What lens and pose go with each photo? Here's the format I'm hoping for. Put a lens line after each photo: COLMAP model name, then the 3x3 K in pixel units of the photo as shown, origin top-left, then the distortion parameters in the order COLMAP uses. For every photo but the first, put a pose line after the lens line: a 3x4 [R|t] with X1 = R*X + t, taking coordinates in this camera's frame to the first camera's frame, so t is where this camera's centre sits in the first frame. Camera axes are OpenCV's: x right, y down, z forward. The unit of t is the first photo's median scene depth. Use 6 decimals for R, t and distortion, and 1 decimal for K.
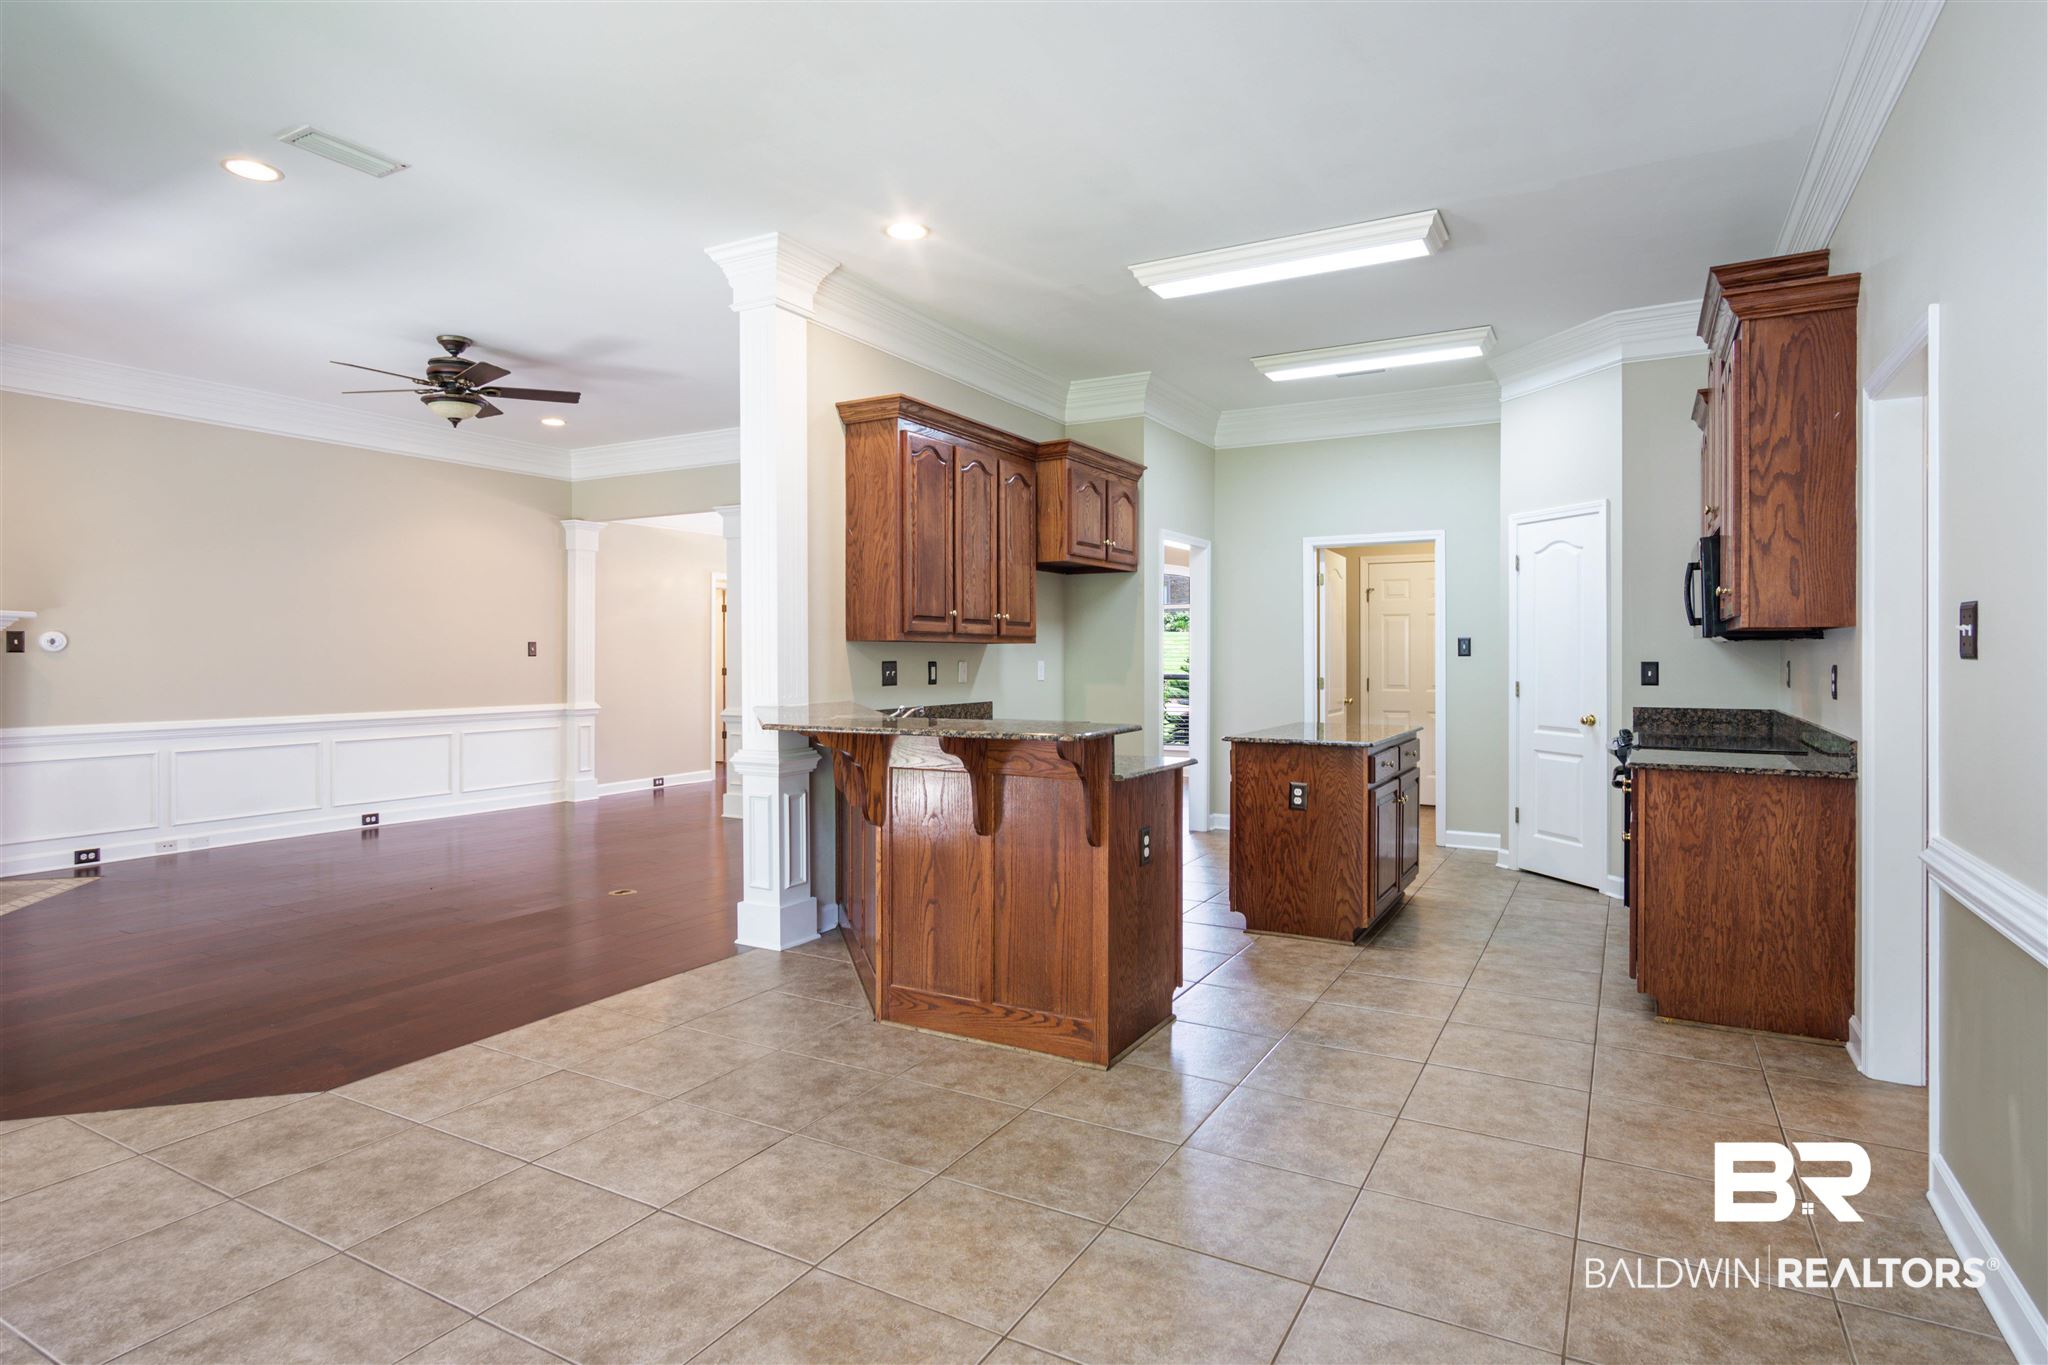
lens RADIAL K [[1098.7, 0, 1012.3], [0, 1098.7, 655.7], [0, 0, 1]] dist [-0.000898, 0.000450]
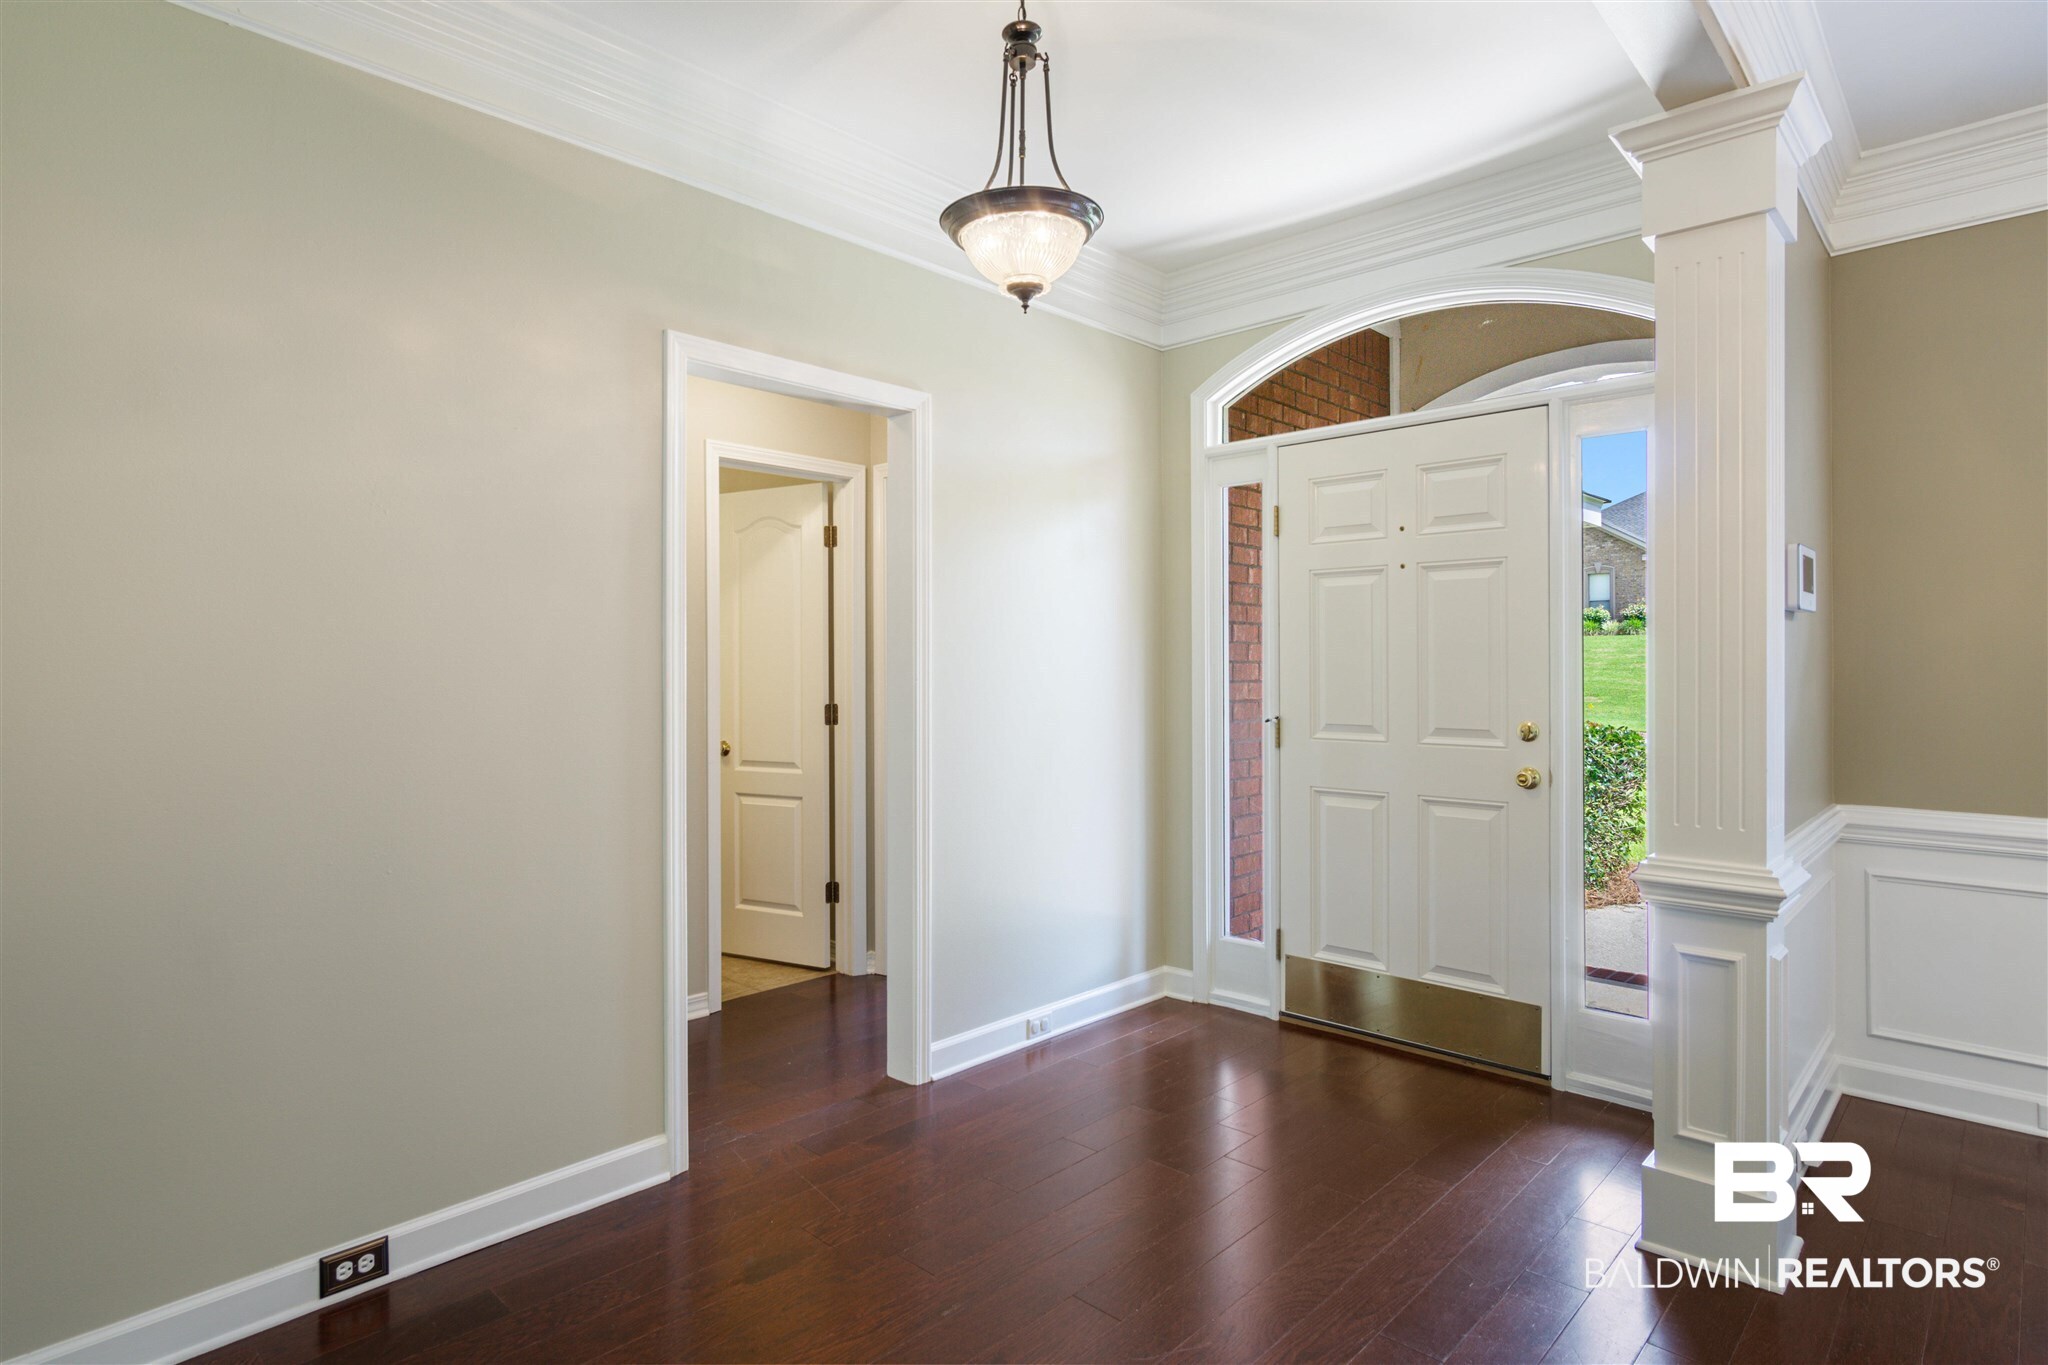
lens RADIAL K [[1071.2, 0, 1022.0], [0, 1071.2, 665.8], [0, 0, 1]] dist [-0.001668, 0.000095]
pose [[0.969952, -0.002107, -0.243287, -0.243764], [0.001907, 0.999998, -0.001059, -0.000008], [0.243289, 0.000564, 0.969954, 1.378053]]
